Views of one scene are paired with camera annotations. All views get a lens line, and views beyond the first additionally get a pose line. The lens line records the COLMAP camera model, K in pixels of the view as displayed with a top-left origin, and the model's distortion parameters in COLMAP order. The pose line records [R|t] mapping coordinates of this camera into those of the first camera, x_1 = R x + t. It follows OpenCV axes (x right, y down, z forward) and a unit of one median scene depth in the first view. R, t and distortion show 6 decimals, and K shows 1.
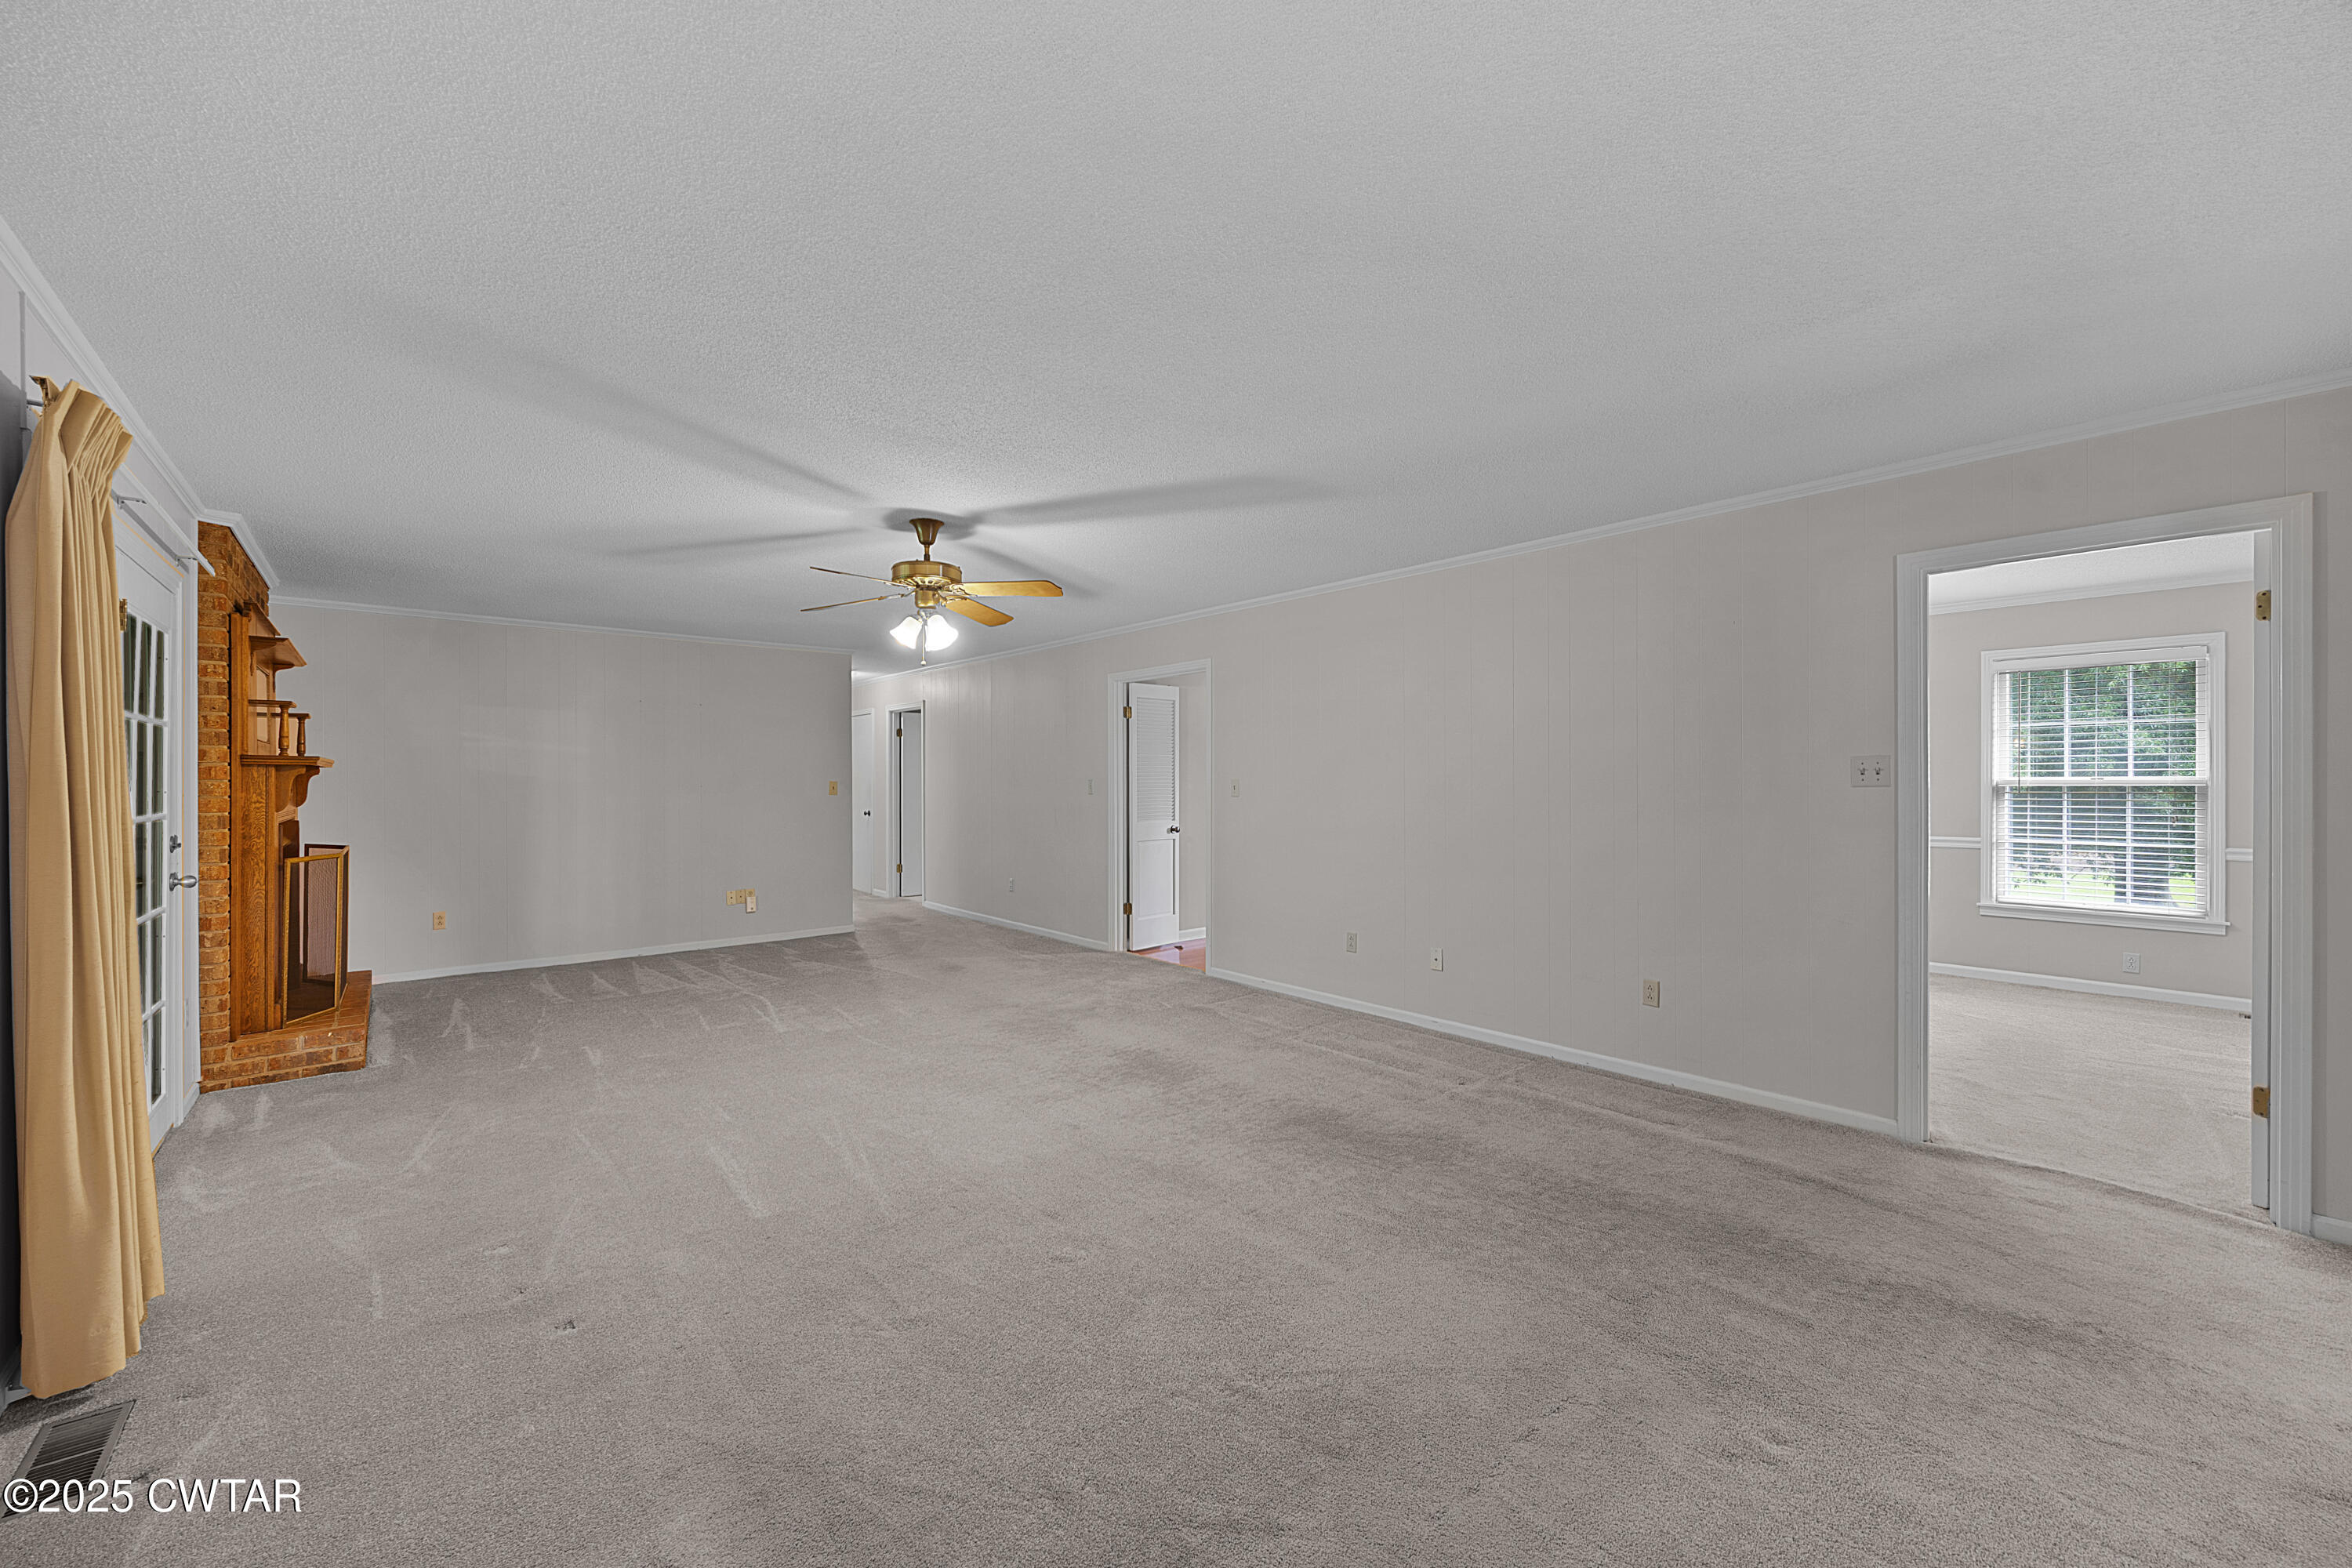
lens RADIAL K [[908.0, 0, 1179.6], [0, 908.0, 777.5], [0, 0, 1]] dist [-0.001438, 0.000064]
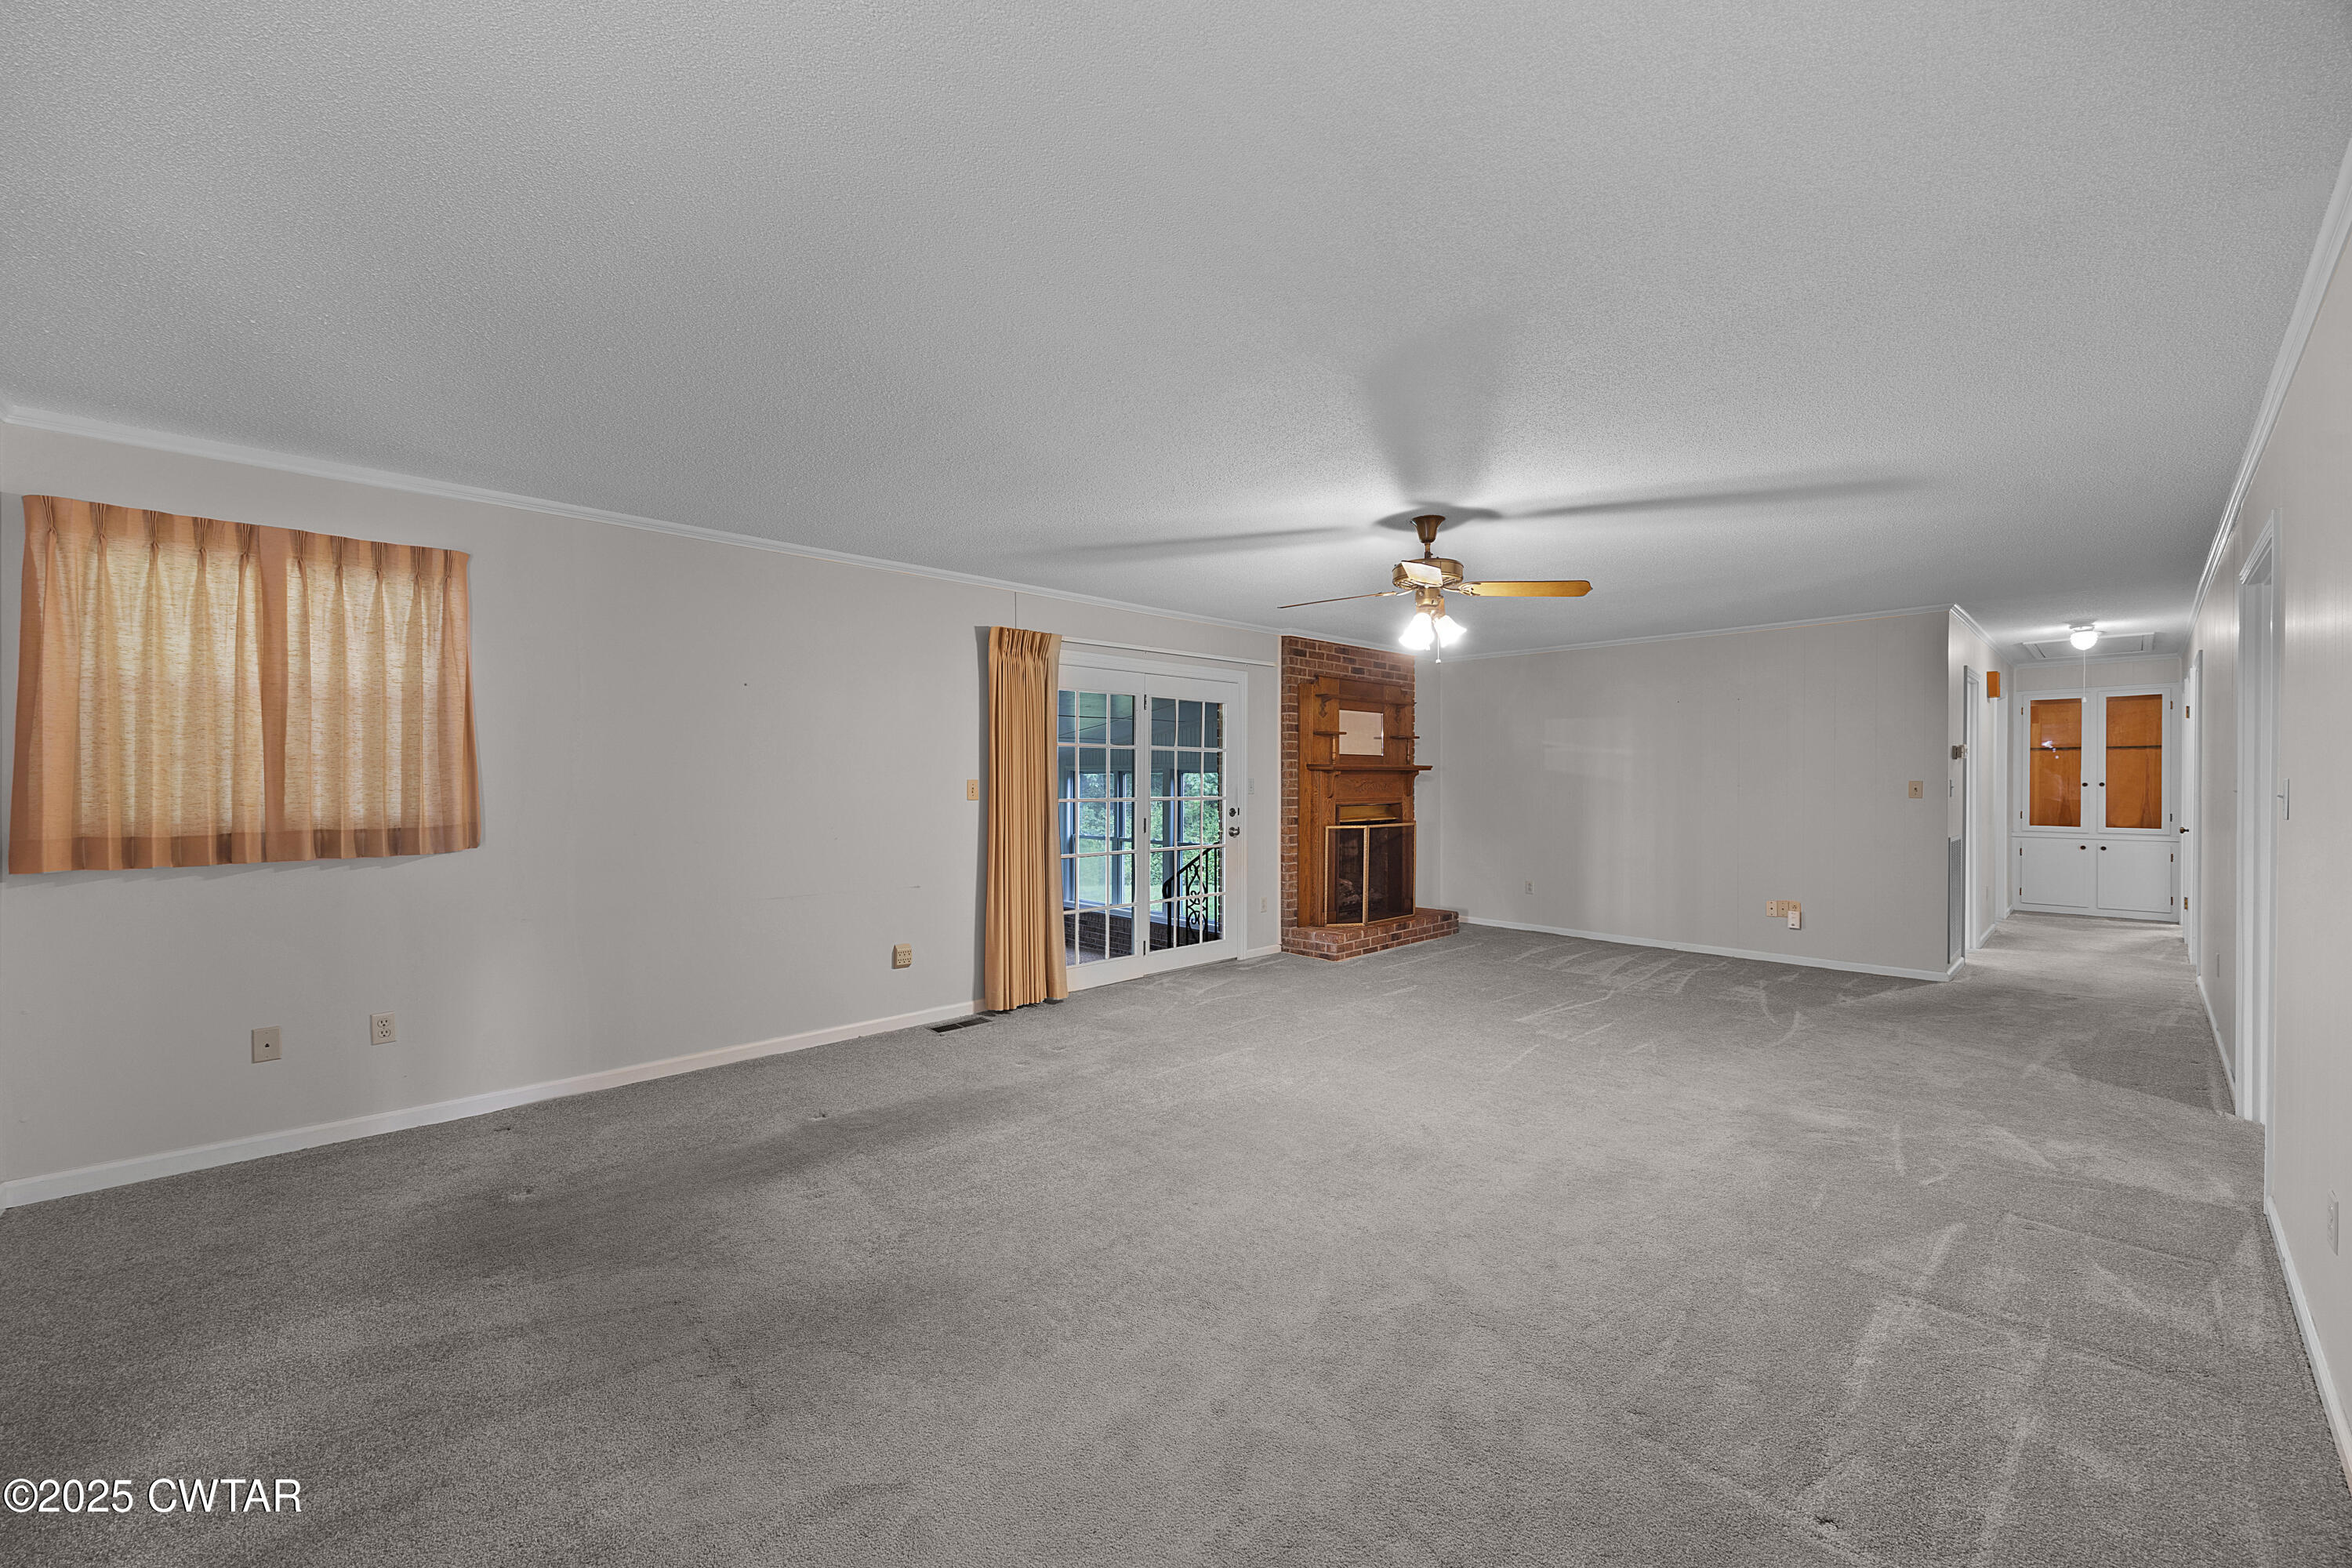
lens RADIAL K [[908.0, 0, 1179.6], [0, 908.0, 777.5], [0, 0, 1]] dist [-0.001438, 0.000064]
pose [[0.049173, -0.001601, -0.998789, 0.695245], [0.003737, 0.999992, -0.001419, 0.001597], [0.998783, -0.003662, 0.049178, 0.674016]]
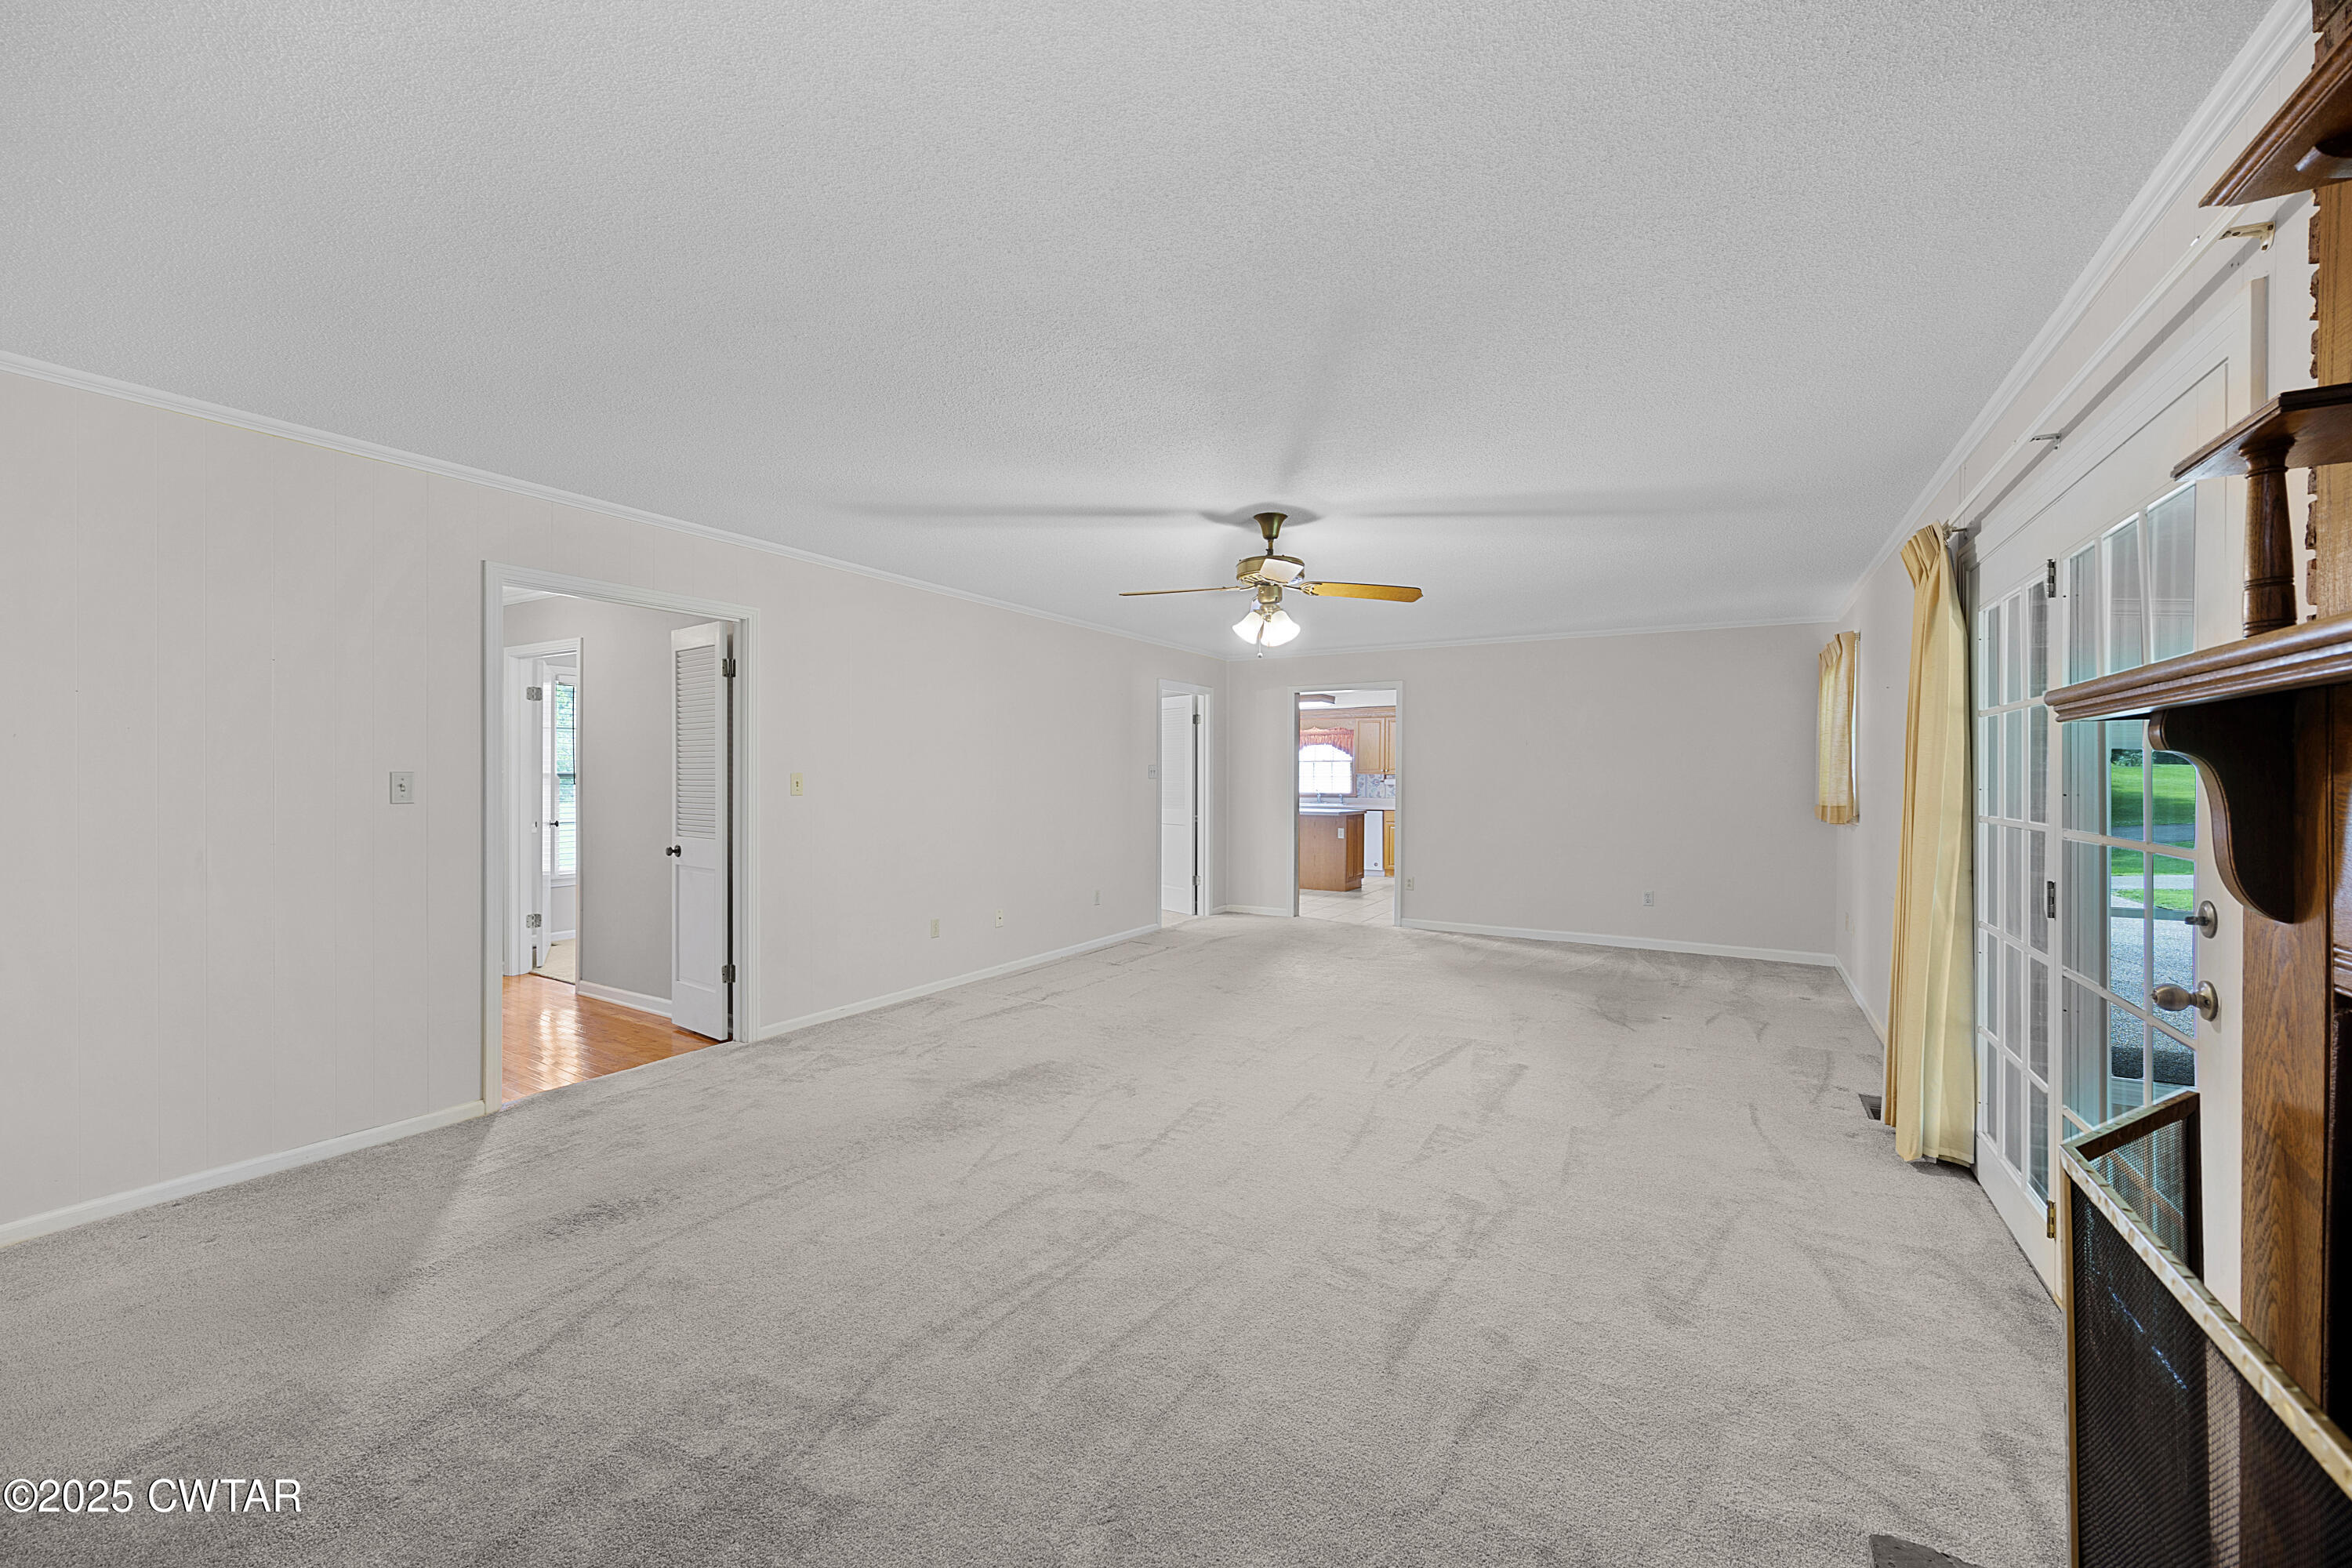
lens RADIAL K [[908.0, 0, 1179.6], [0, 908.0, 777.5], [0, 0, 1]] dist [-0.001438, 0.000064]
pose [[-0.317581, -0.005595, 0.948215, -1.188407], [-0.011636, 0.999930, 0.002003, 0.006185], [-0.948160, -0.010397, -0.317624, 1.399772]]
